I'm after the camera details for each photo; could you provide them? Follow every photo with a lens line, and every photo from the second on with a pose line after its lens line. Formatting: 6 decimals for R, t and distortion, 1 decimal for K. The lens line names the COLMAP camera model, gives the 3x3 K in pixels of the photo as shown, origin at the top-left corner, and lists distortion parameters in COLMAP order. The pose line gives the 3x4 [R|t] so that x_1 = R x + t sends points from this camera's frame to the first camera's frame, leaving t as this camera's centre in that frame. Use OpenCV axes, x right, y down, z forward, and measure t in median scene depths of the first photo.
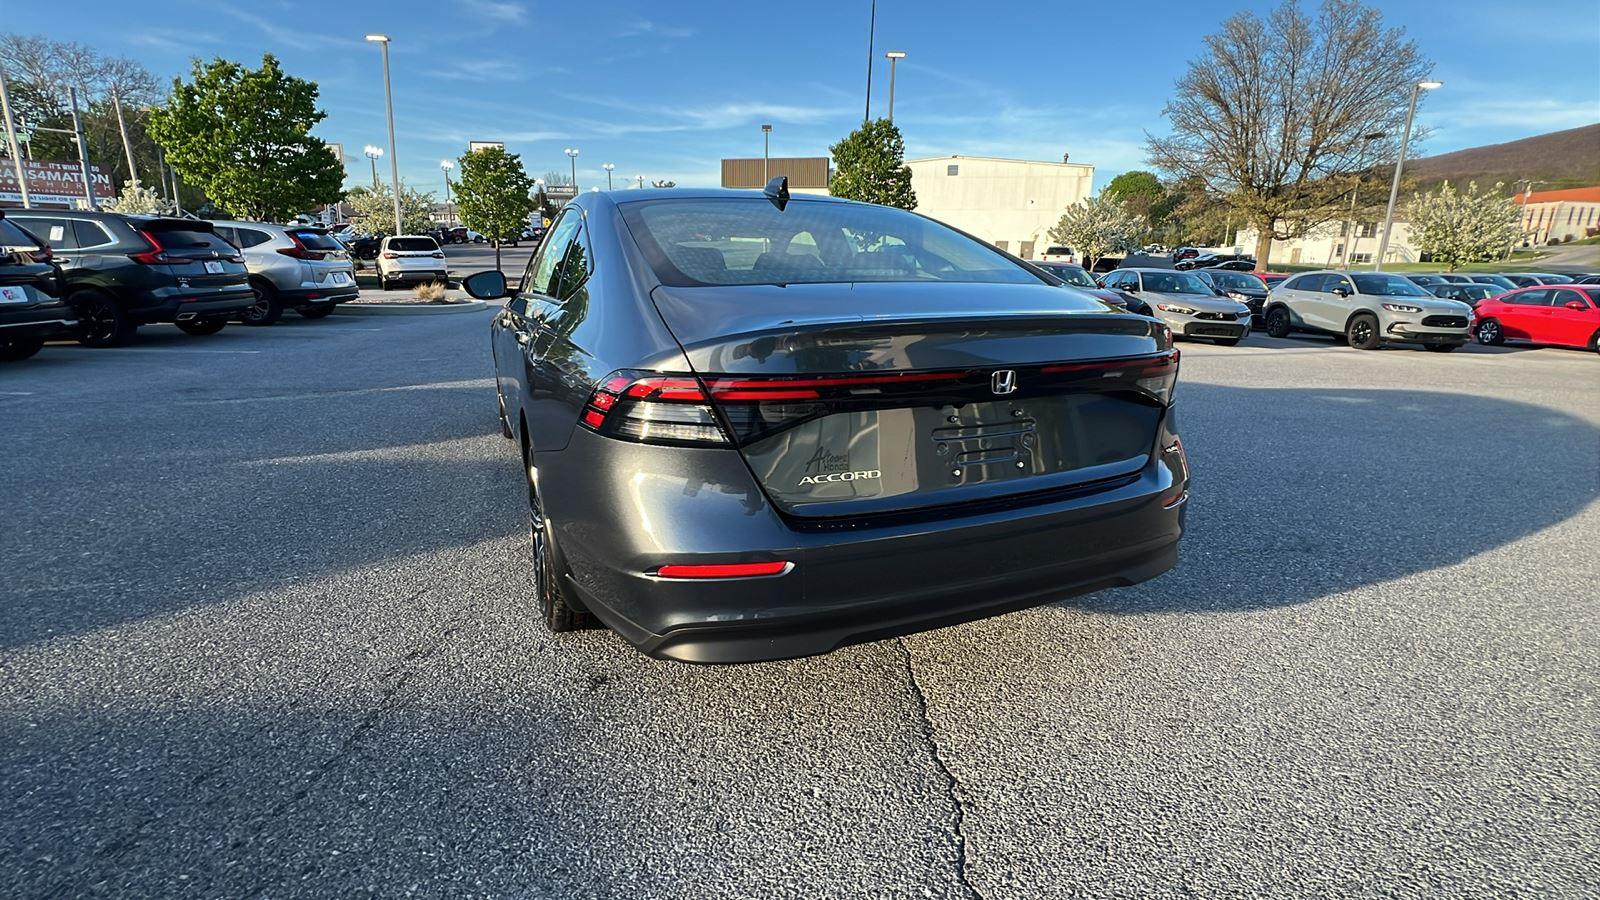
lens RADIAL K [[729.7, 0, 795.0], [0, 729.7, 443.0], [0, 0, 1]] dist [-0.002722, 0.000146]
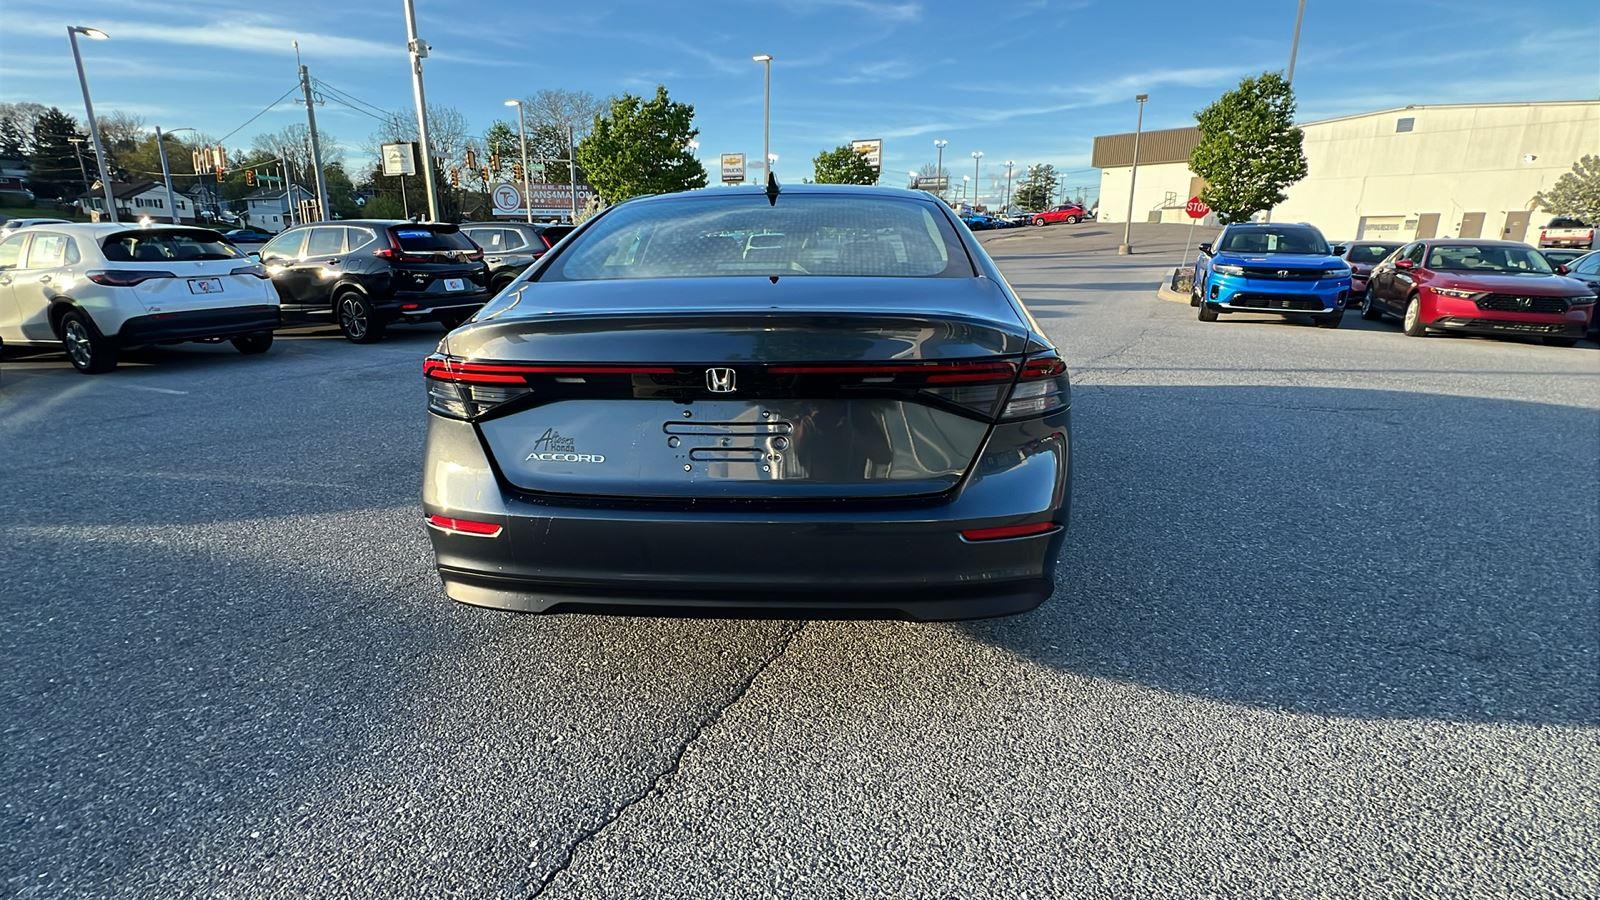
lens RADIAL K [[734.2, 0, 800.2], [0, 734.2, 442.3], [0, 0, 1]] dist [-0.004939, 0.000926]
pose [[0.888573, 0.095514, -0.448682, 0.047092], [-0.089903, 0.995375, 0.033849, -0.002448], [0.449840, 0.010261, 0.893050, 0.009592]]
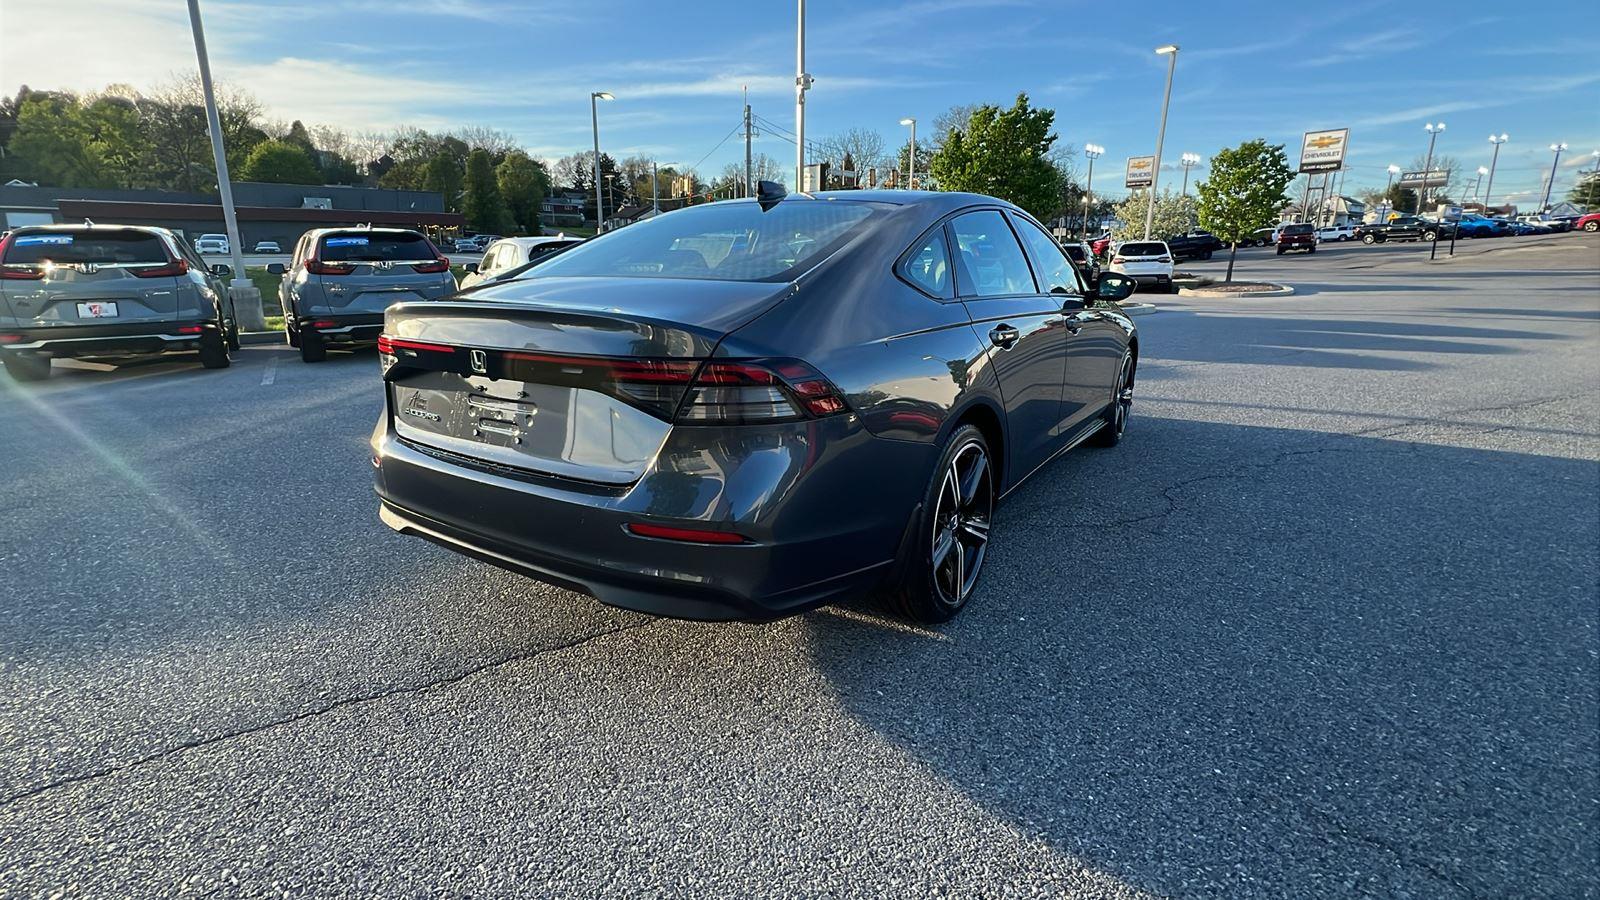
lens RADIAL K [[734.2, 0, 806.6], [0, 734.2, 447.8], [0, 0, 1]] dist [-0.004939, 0.000926]
pose [[0.549502, 0.189756, -0.813658, 0.094272], [-0.191489, 0.976547, 0.098422, -0.010382], [0.813252, 0.101724, 0.572951, 0.049000]]
